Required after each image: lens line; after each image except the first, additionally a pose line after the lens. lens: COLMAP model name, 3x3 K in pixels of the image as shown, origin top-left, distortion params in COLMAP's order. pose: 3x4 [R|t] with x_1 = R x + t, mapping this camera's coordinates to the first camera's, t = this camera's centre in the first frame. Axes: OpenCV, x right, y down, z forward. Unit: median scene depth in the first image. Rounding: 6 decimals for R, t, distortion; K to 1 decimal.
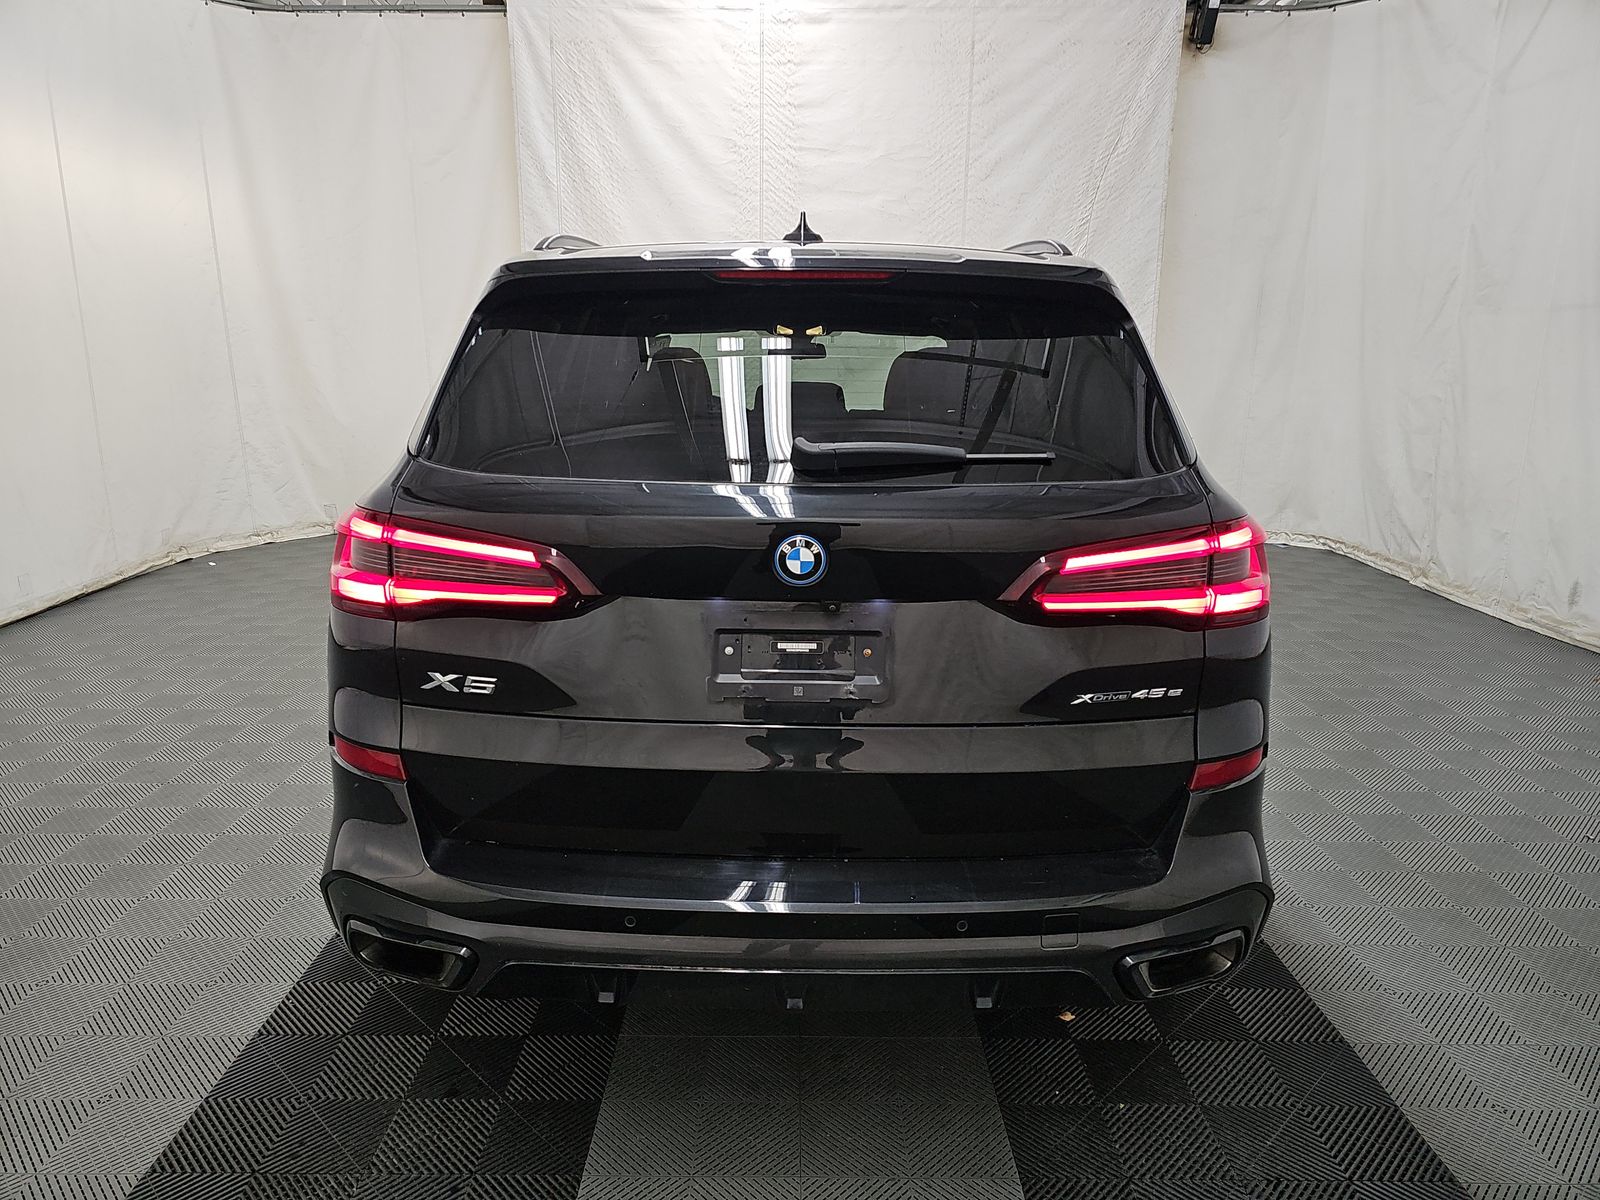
lens RADIAL K [[1064.7, 0, 791.9], [0, 1064.7, 597.3], [0, 0, 1]] dist [0.048842, -0.036706]
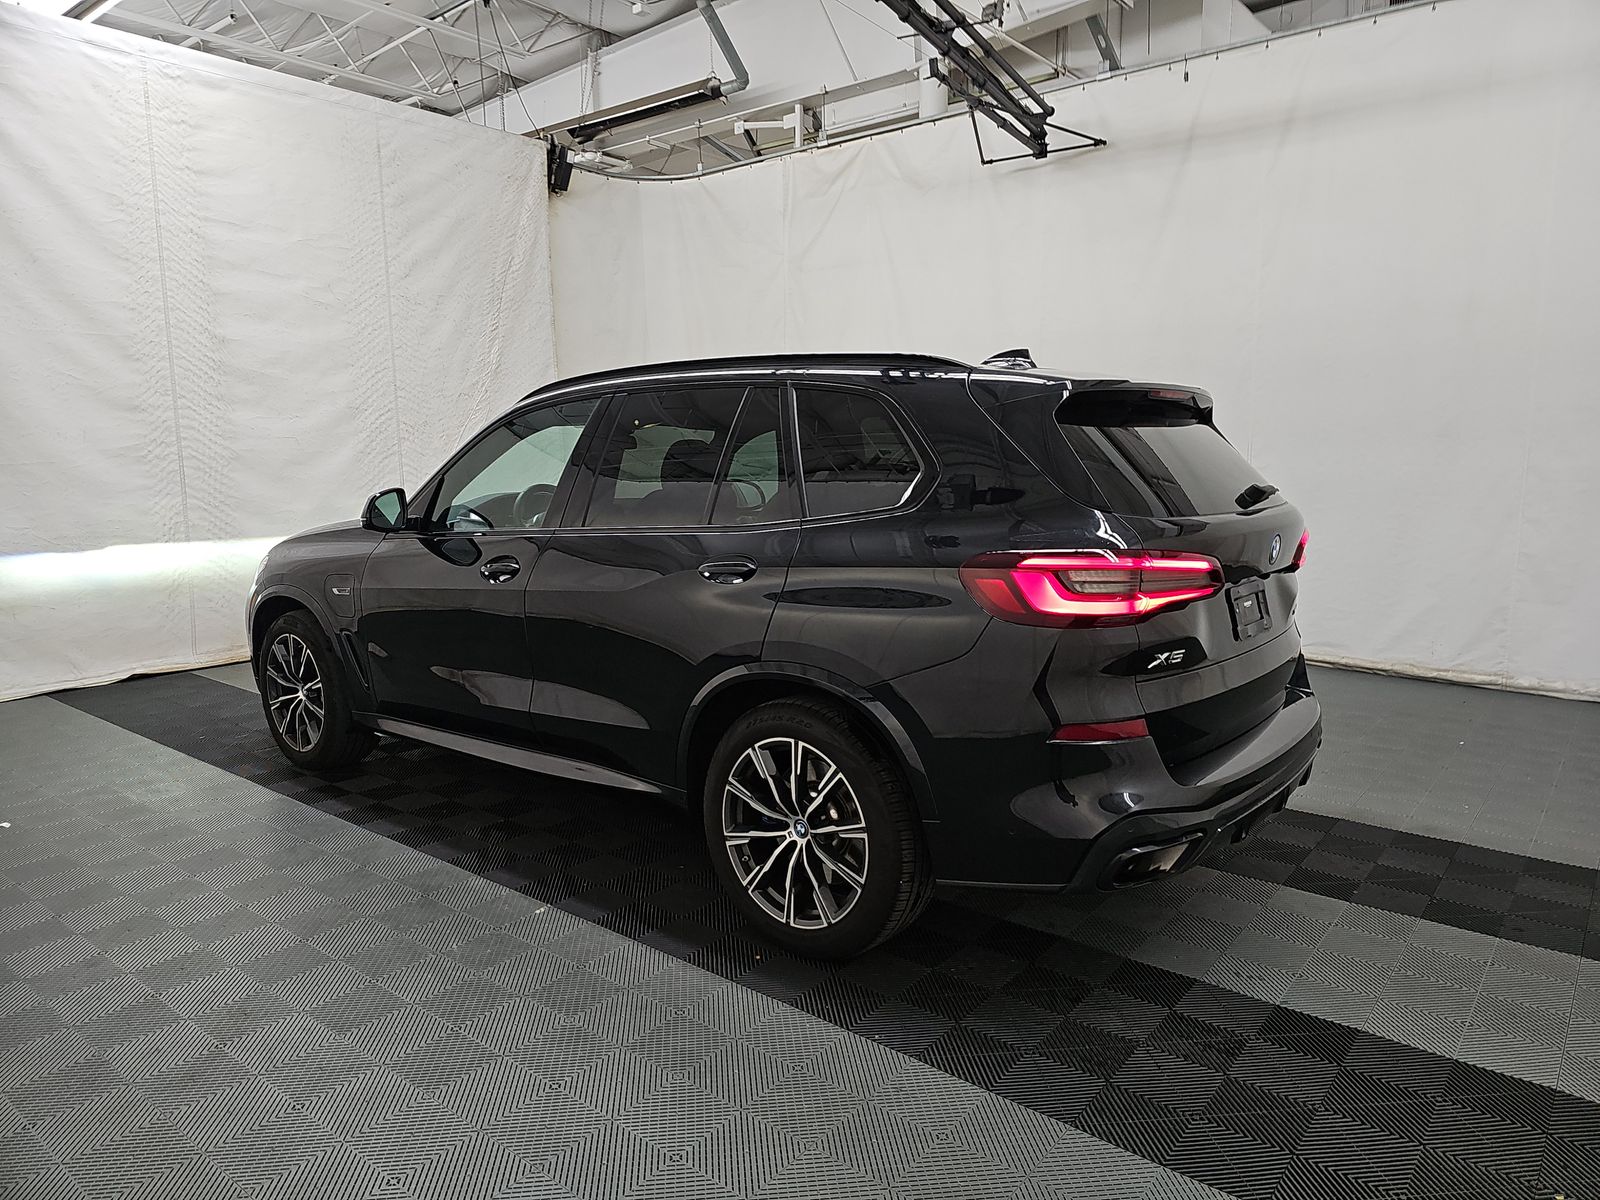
lens RADIAL K [[1064.7, 0, 811.3], [0, 1064.7, 595.8], [0, 0, 1]] dist [0.048842, -0.036706]
pose [[0.621821, -0.117958, 0.774225, -0.412373], [0.182816, 0.983143, 0.002959, -0.023832], [-0.761523, 0.139701, 0.632903, 0.098903]]
